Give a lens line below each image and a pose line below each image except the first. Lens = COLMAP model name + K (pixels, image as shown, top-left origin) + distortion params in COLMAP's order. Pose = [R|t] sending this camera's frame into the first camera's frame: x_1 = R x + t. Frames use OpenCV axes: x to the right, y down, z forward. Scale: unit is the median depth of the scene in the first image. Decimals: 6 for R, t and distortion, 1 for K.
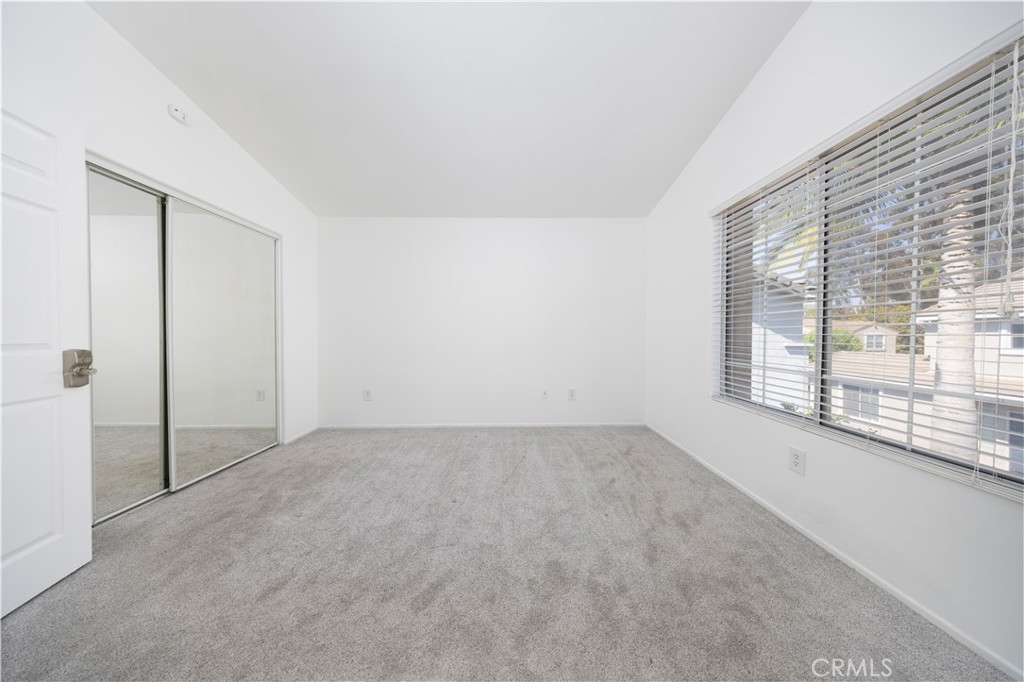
lens RADIAL K [[297.4, 0, 513.0], [0, 297.4, 337.5], [0, 0, 1]] dist [0.001262, 0.000022]
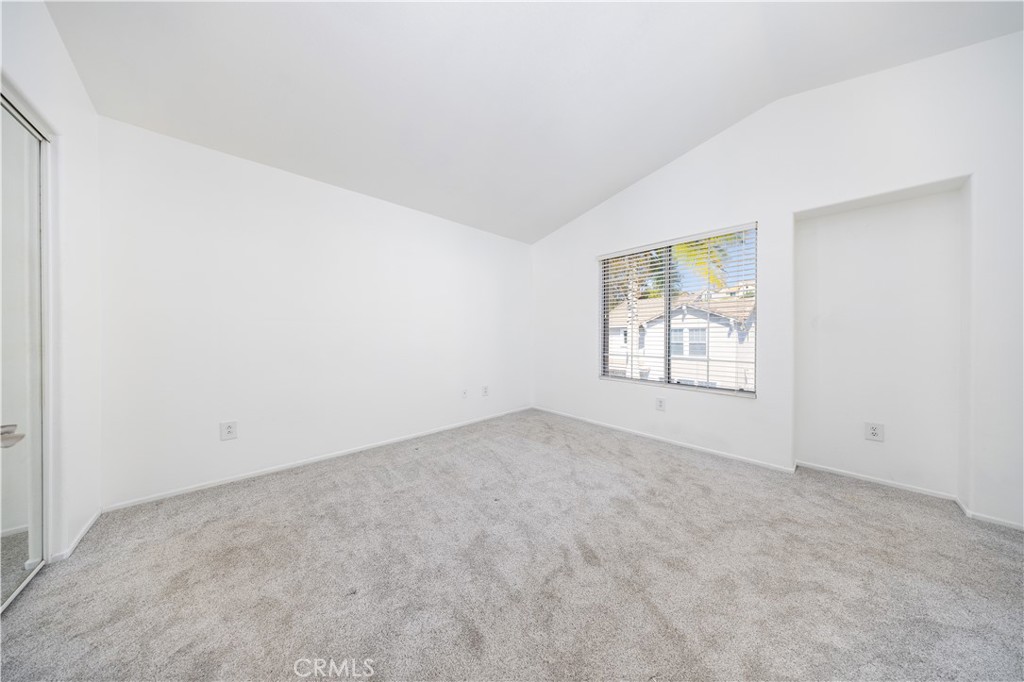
lens RADIAL K [[297.4, 0, 514.3], [0, 297.4, 338.2], [0, 0, 1]] dist [0.001262, 0.000022]
pose [[0.740681, -0.003941, 0.671846, -0.666379], [0.007010, 0.999974, -0.001861, -0.001072], [-0.671821, 0.006088, 0.740689, 0.157118]]
